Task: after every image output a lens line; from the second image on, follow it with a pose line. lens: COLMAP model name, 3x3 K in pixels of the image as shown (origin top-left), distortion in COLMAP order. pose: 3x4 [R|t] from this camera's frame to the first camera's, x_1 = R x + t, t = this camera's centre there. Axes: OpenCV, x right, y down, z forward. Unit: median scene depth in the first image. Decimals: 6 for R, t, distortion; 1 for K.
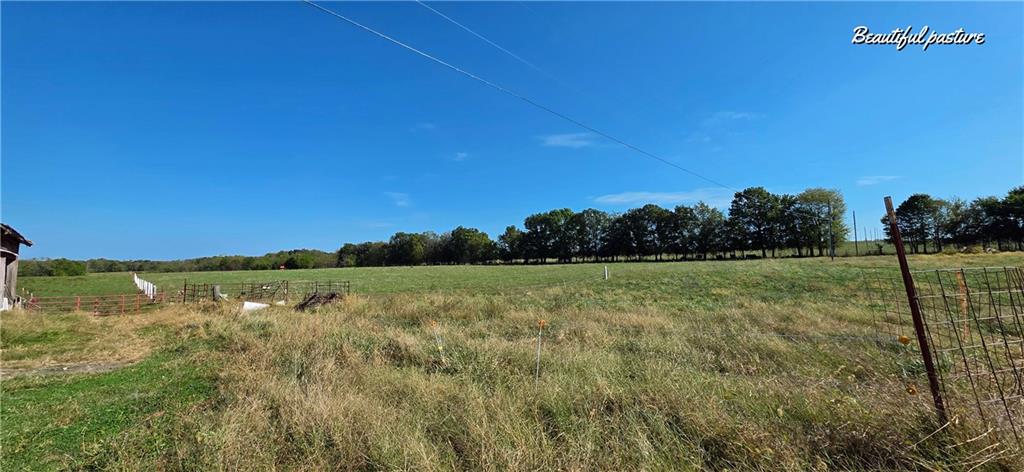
lens RADIAL K [[406.0, 0, 518.3], [0, 406.0, 239.3], [0, 0, 1]] dist [0.000681, -0.000059]
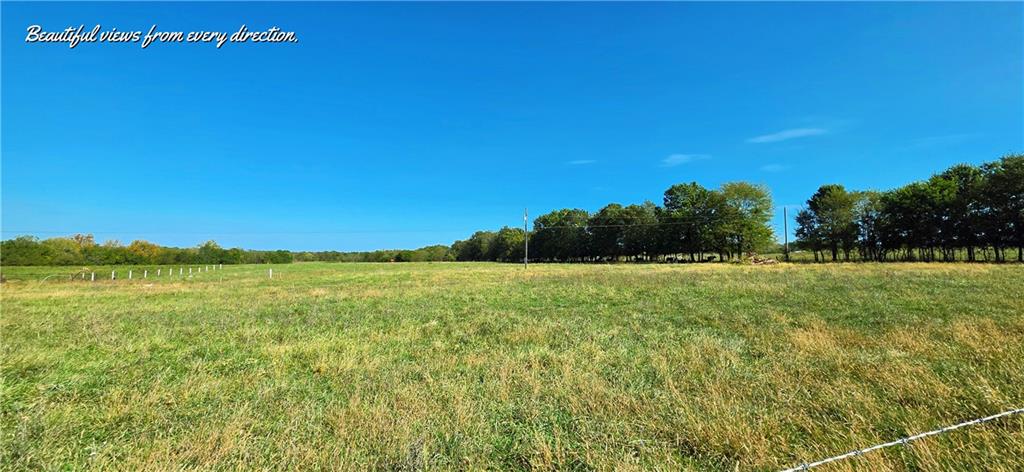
lens RADIAL K [[409.2, 0, 513.9], [0, 409.2, 234.1], [0, 0, 1]] dist [0.000653, 0.000141]
pose [[0.903511, -0.007863, -0.428493, 0.503357], [0.008767, 0.999962, 0.000135, -0.015556], [0.428476, -0.003879, 0.903545, 0.024532]]
